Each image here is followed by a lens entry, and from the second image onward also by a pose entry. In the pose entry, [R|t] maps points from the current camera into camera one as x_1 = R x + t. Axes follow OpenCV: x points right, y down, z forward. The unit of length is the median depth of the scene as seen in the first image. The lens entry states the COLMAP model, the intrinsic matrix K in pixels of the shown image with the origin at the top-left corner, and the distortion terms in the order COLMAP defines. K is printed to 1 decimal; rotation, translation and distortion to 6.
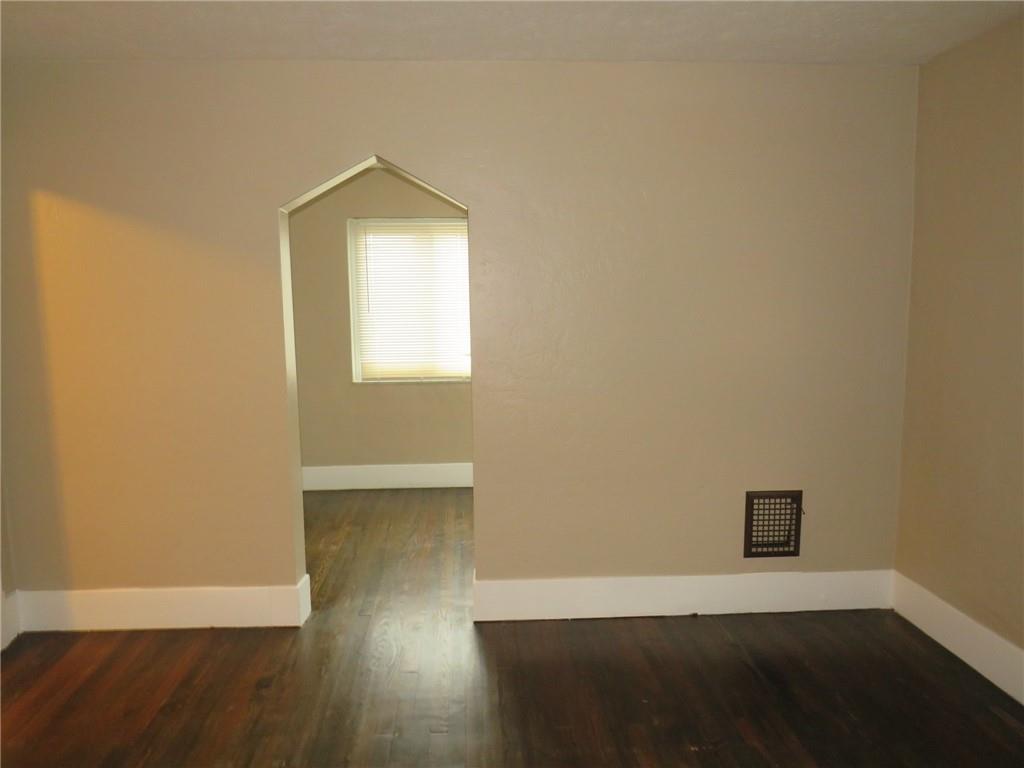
lens RADIAL K [[727.0, 0, 512.8], [0, 727.0, 381.3], [0, 0, 1]] dist [-0.000352, 0.001108]
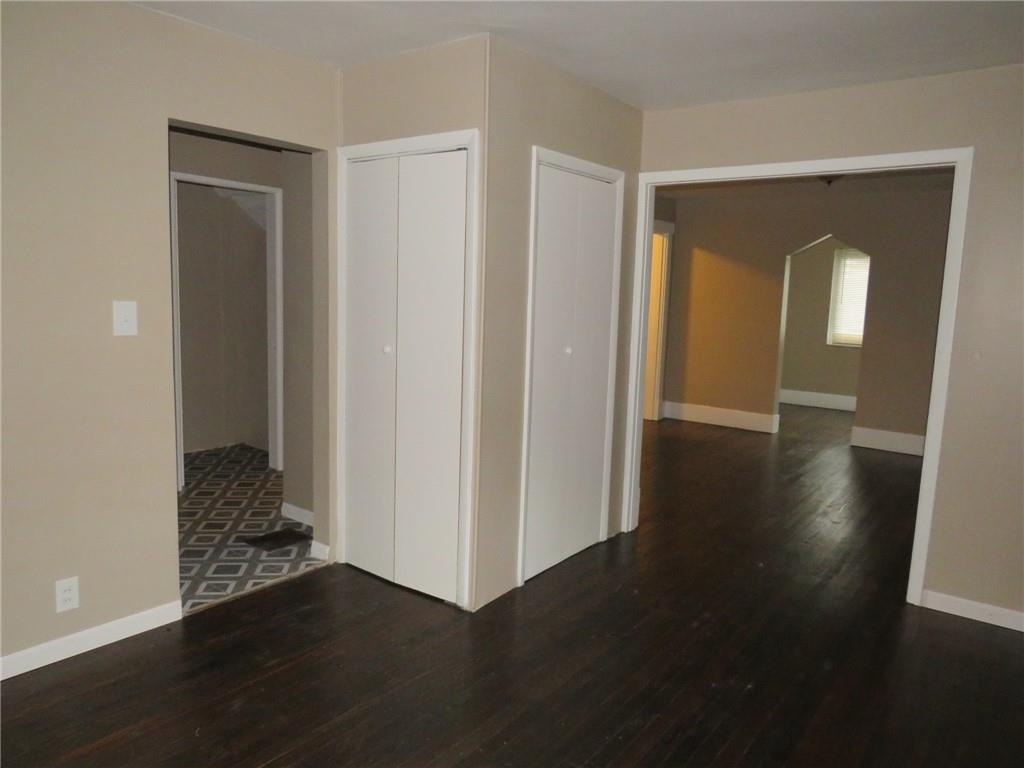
lens RADIAL K [[727.0, 0, 514.8], [0, 727.0, 381.5], [0, 0, 1]] dist [-0.000352, 0.001108]
pose [[0.764593, 0.125604, -0.632156, 0.321374], [-0.118640, 0.991495, 0.053506, 0.086404], [0.633500, 0.034088, 0.772992, -0.809021]]
